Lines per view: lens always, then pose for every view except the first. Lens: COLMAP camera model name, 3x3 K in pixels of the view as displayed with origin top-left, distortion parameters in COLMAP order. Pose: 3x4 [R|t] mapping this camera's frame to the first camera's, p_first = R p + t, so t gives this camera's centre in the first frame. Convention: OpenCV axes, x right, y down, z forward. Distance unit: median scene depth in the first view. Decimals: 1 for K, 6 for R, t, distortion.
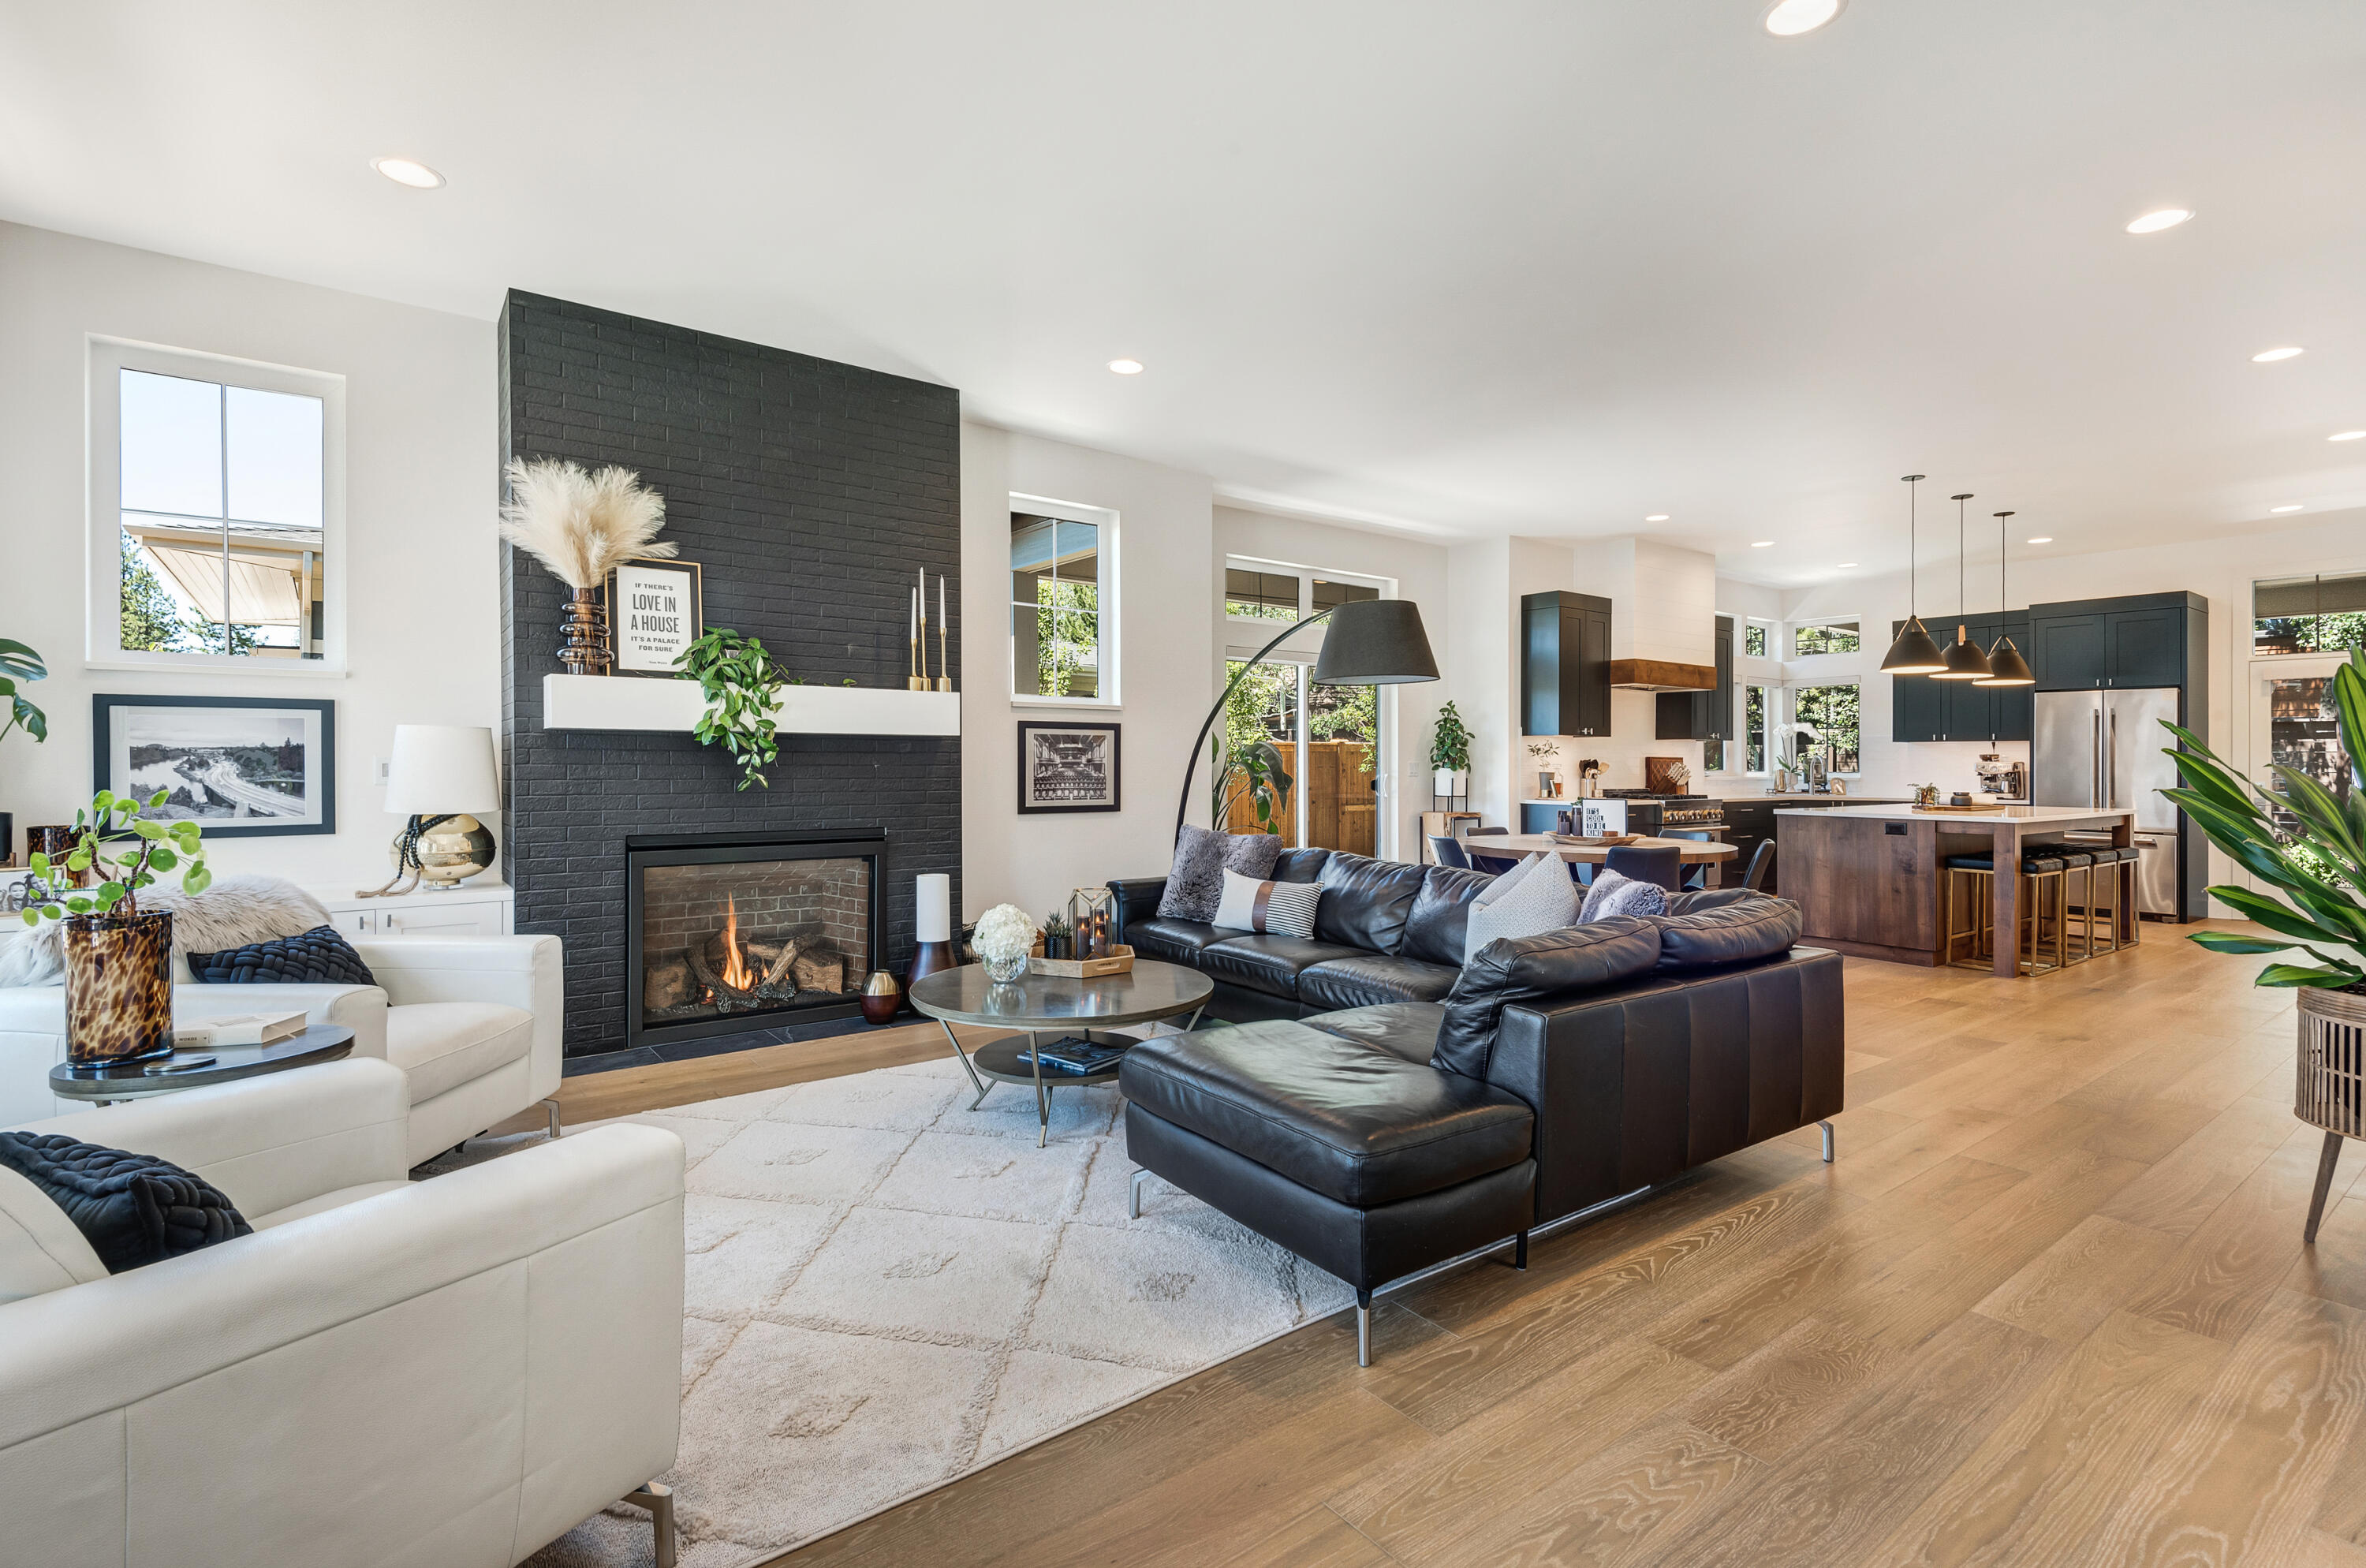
lens RADIAL K [[1086.7, 0, 1186.8], [0, 1086.7, 752.4], [0, 0, 1]] dist [0.023899, -0.011695]
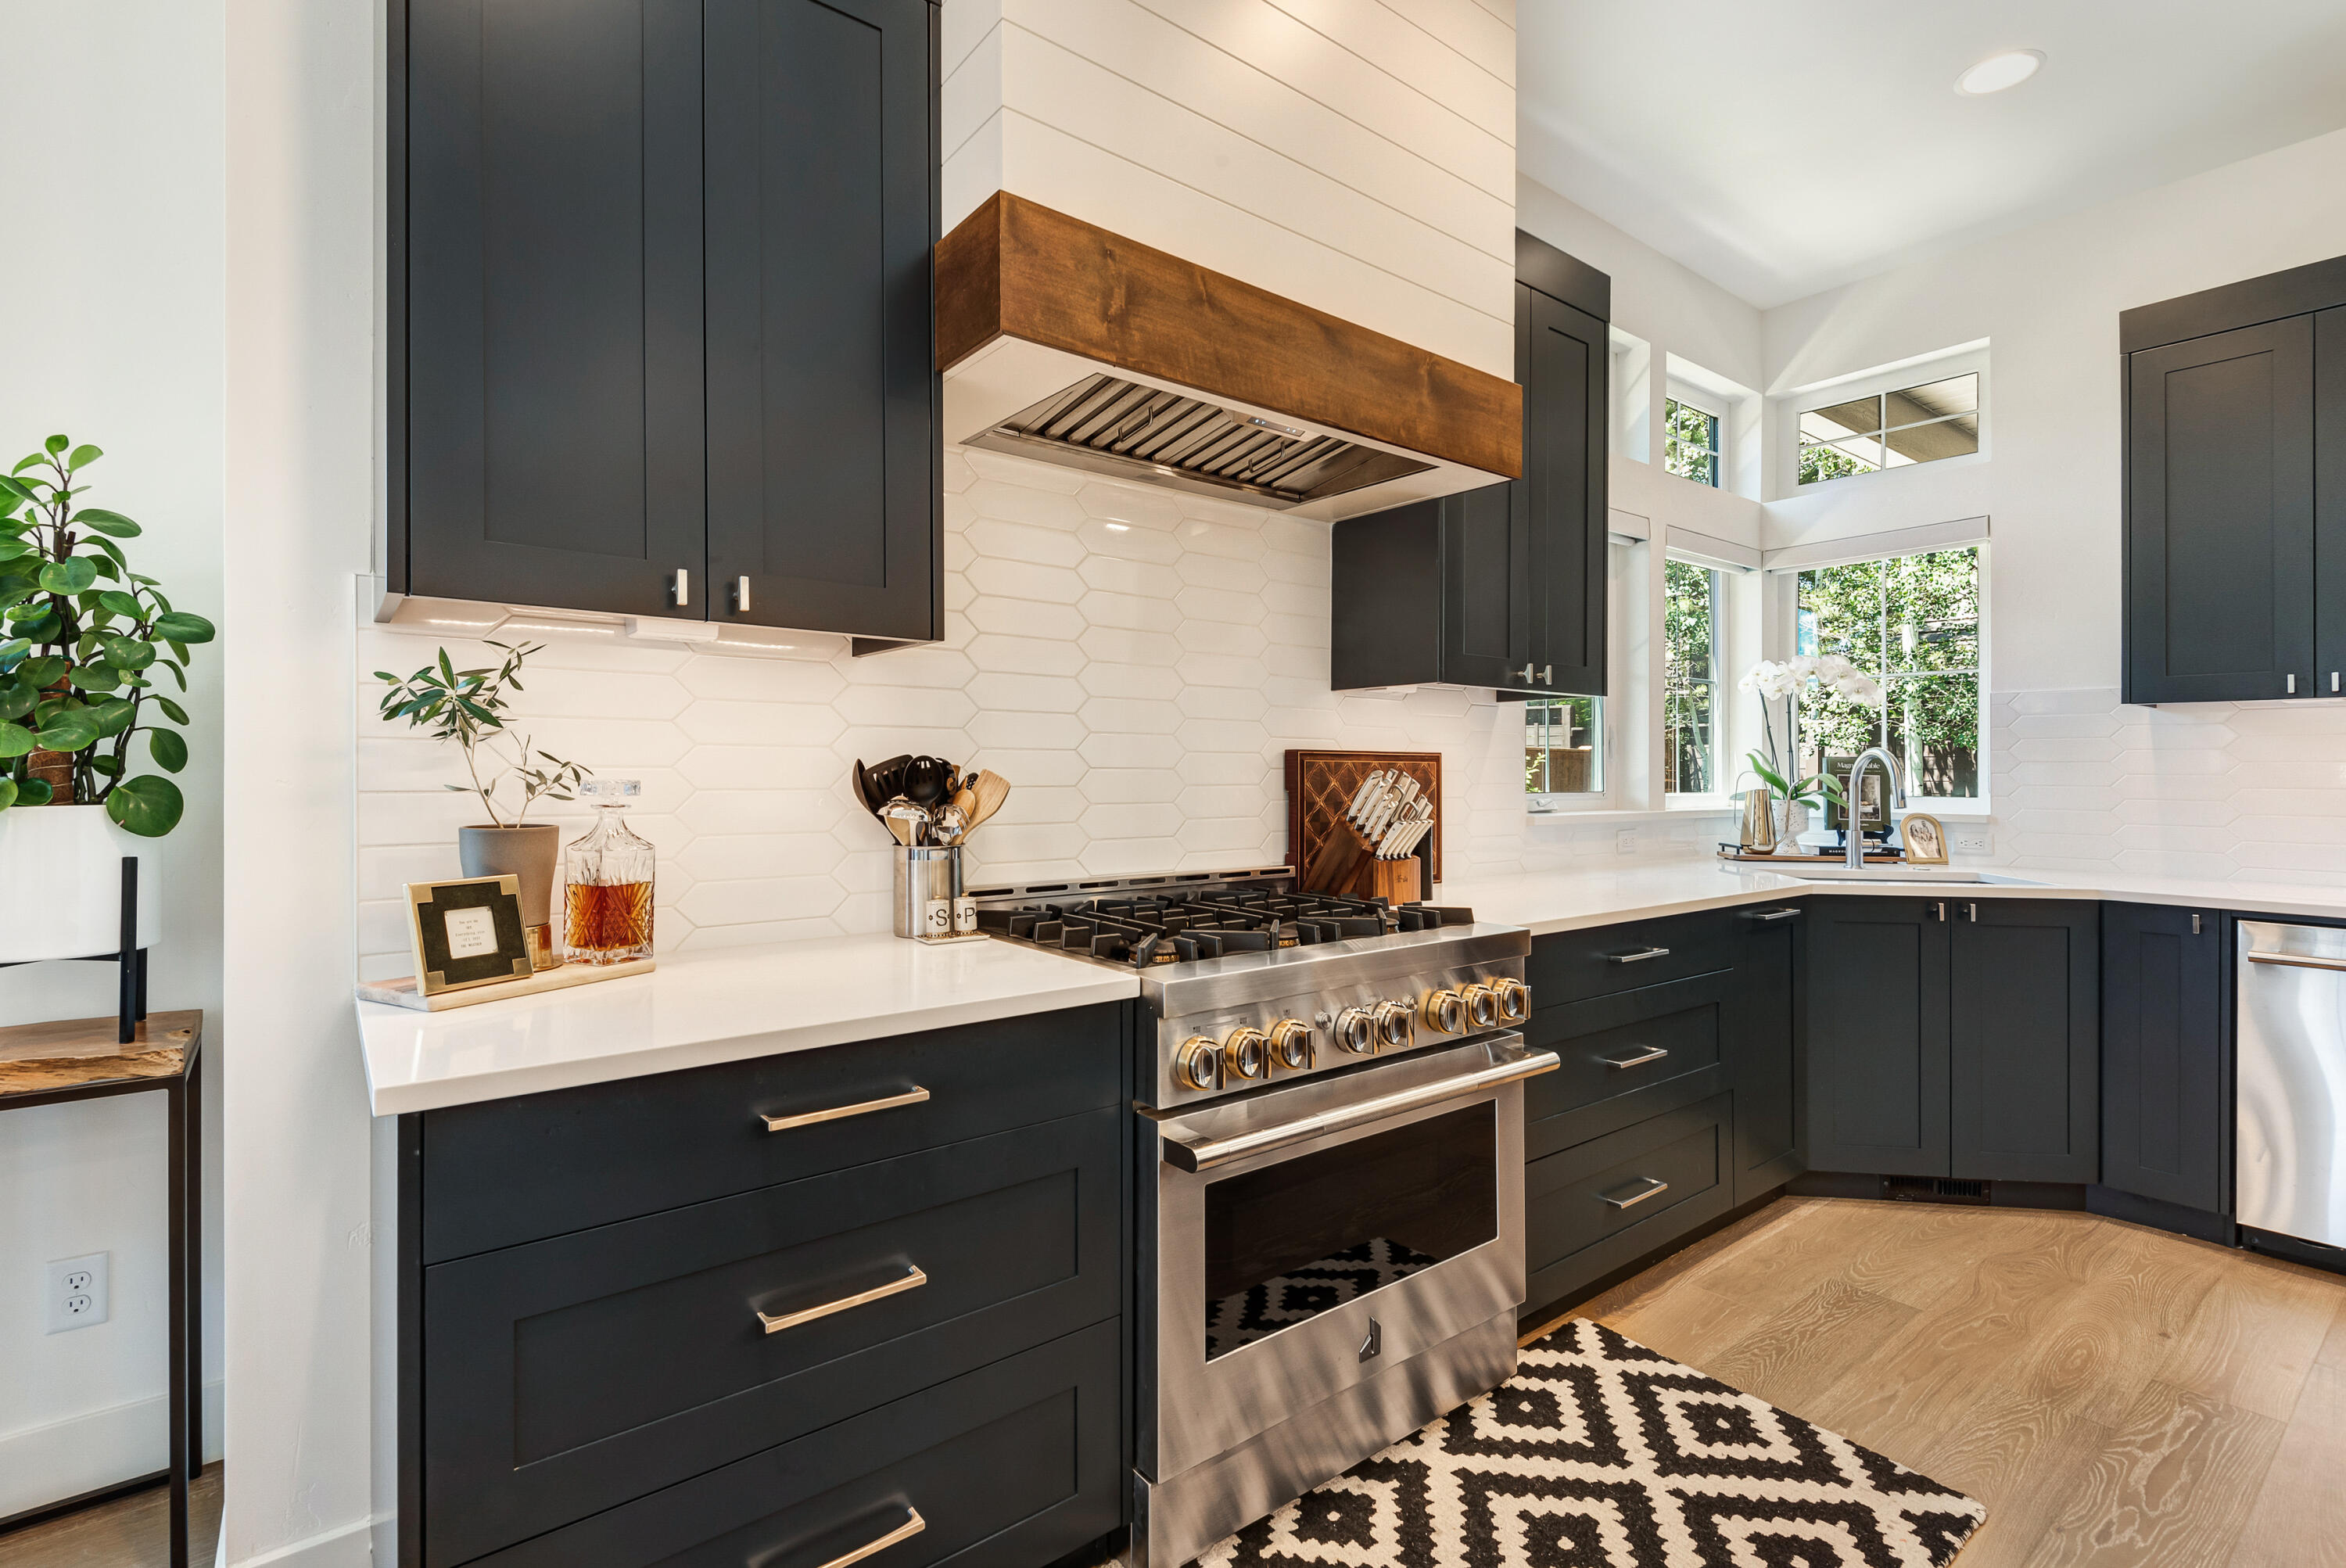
lens RADIAL K [[1077.5, 0, 1185.5], [0, 1077.5, 767.4], [0, 0, 1]] dist [0.023899, -0.011695]
pose [[0.999619, -0.001539, 0.027552, 0.491337], [0.001425, 0.999990, 0.004171, 0.008945], [-0.027558, -0.004130, 0.999612, 0.925168]]
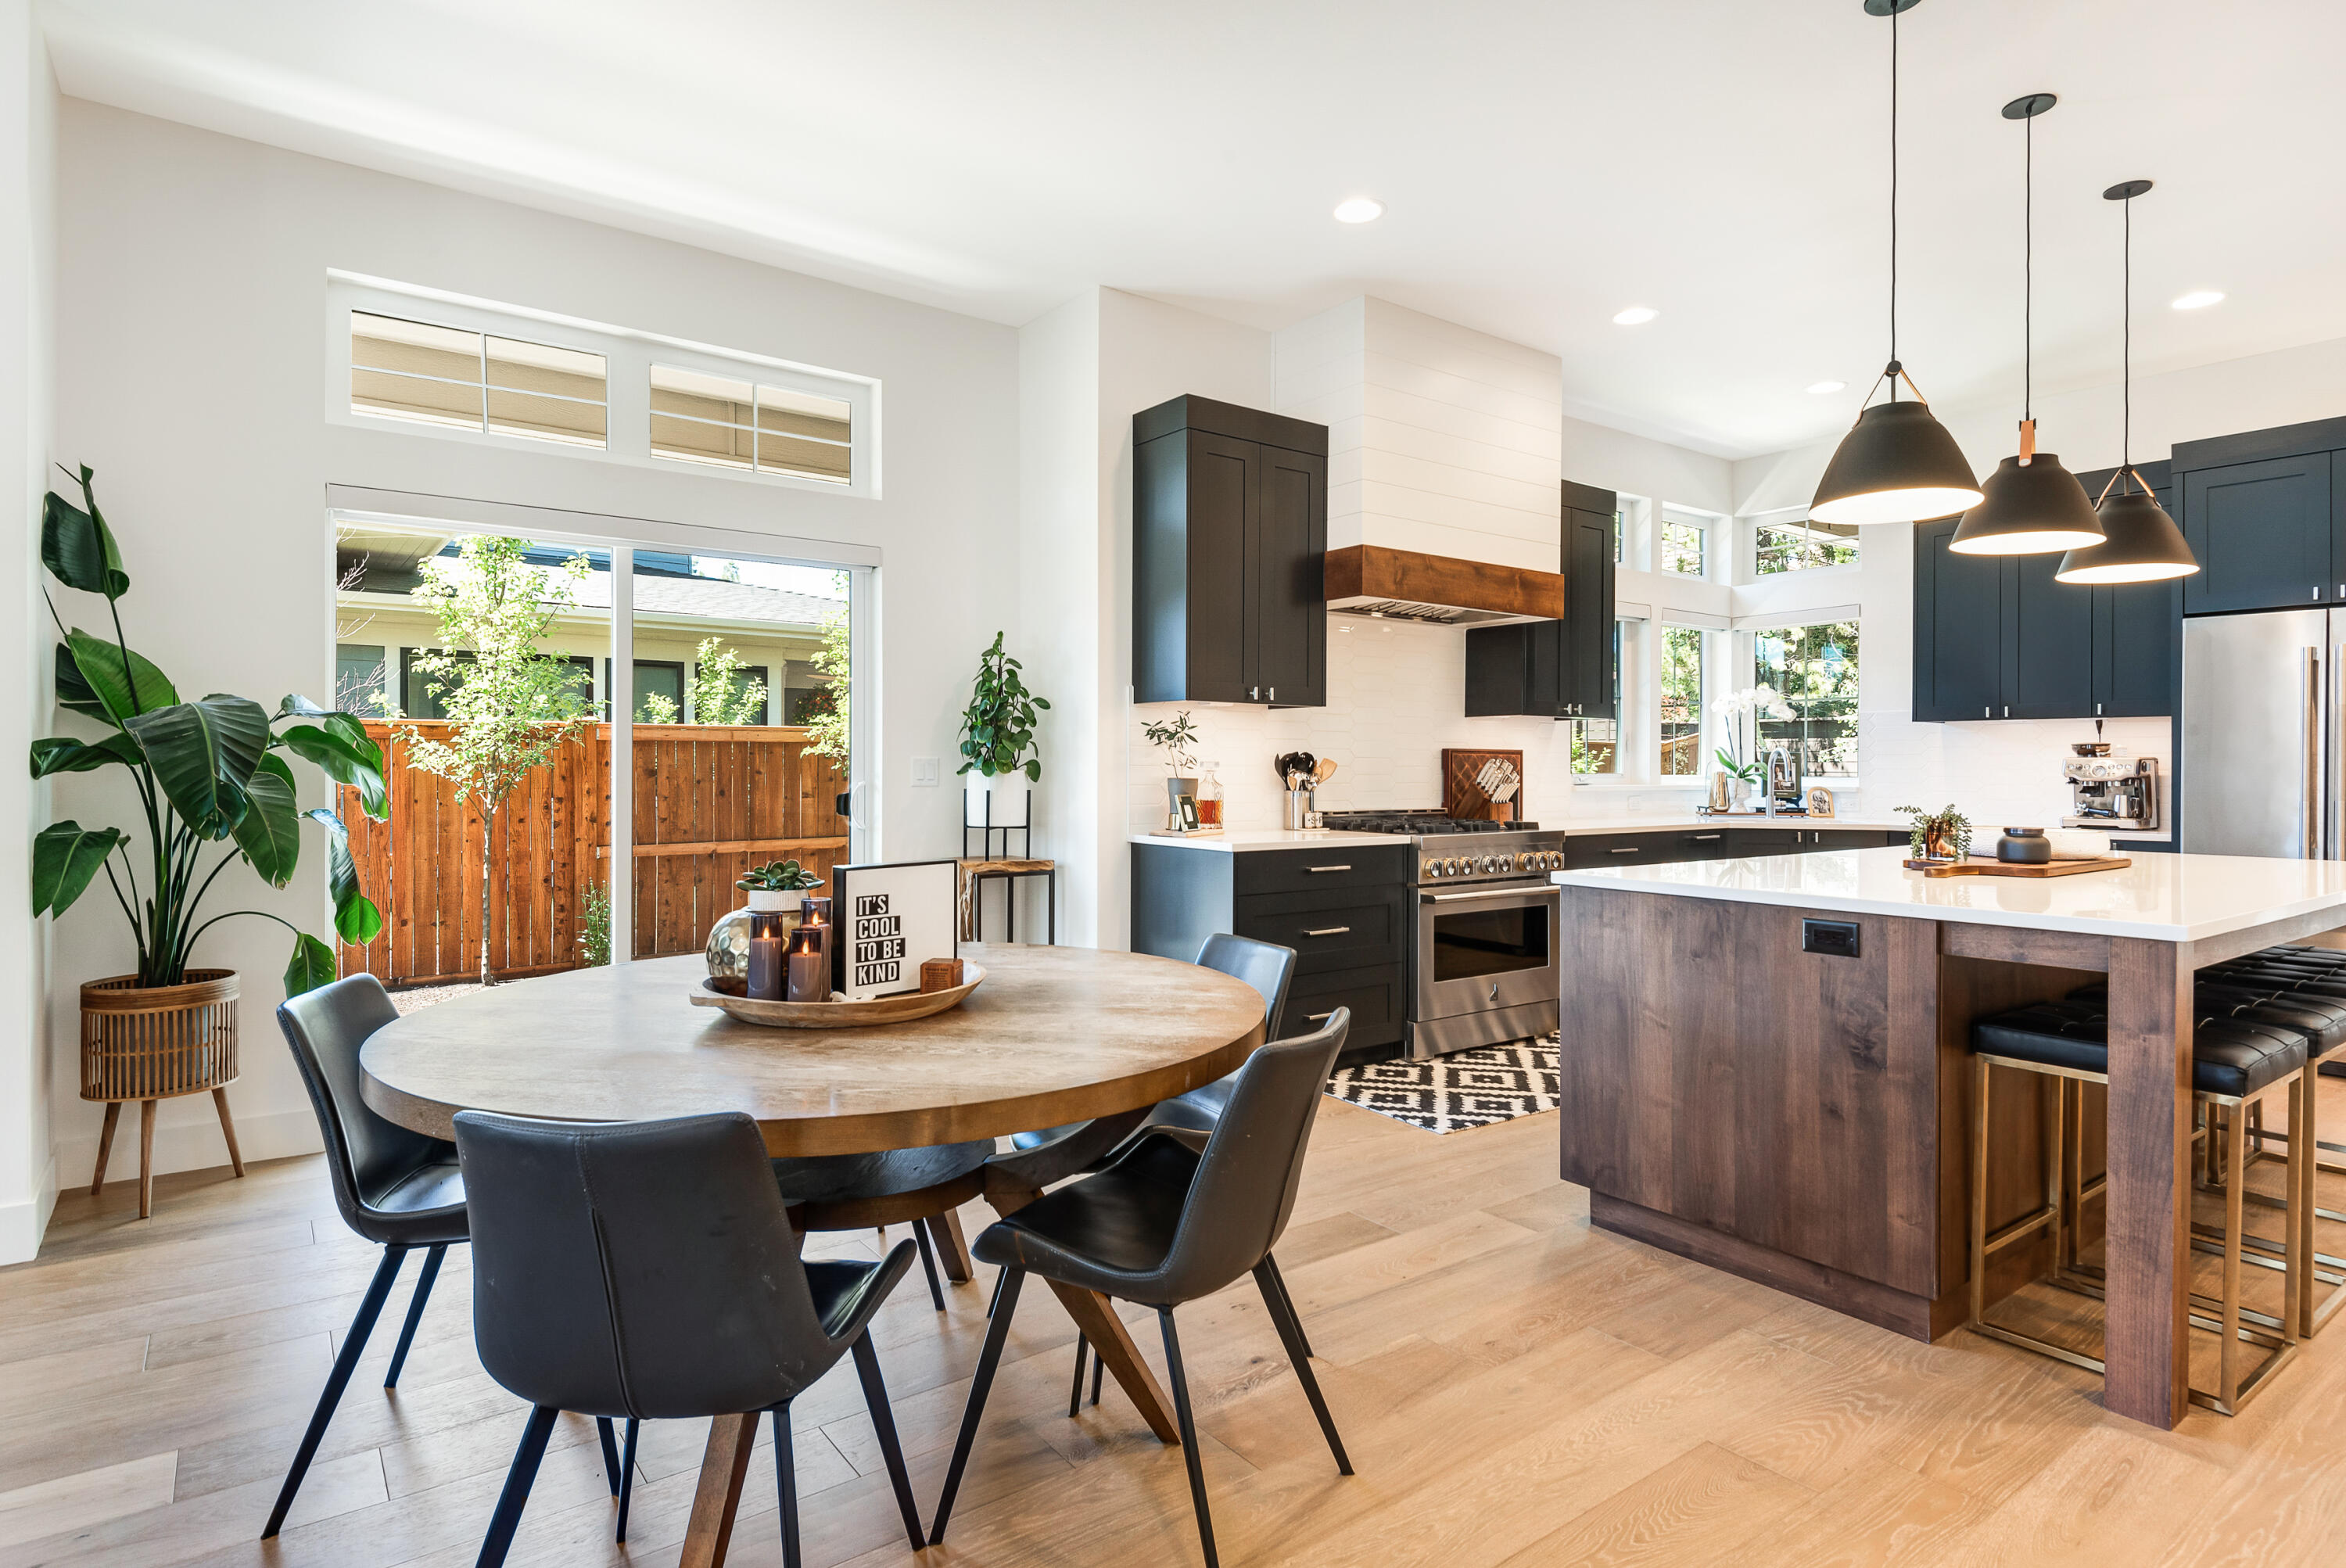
lens RADIAL K [[1229.5, 0, 1174.9], [0, 1229.5, 765.4], [0, 0, 1]] dist [0.023699, -0.019256]
pose [[0.999990, -0.000585, -0.004500, 0.371784], [0.000622, 0.999966, 0.008233, 0.008769], [0.004495, -0.008236, 0.999956, 0.509765]]
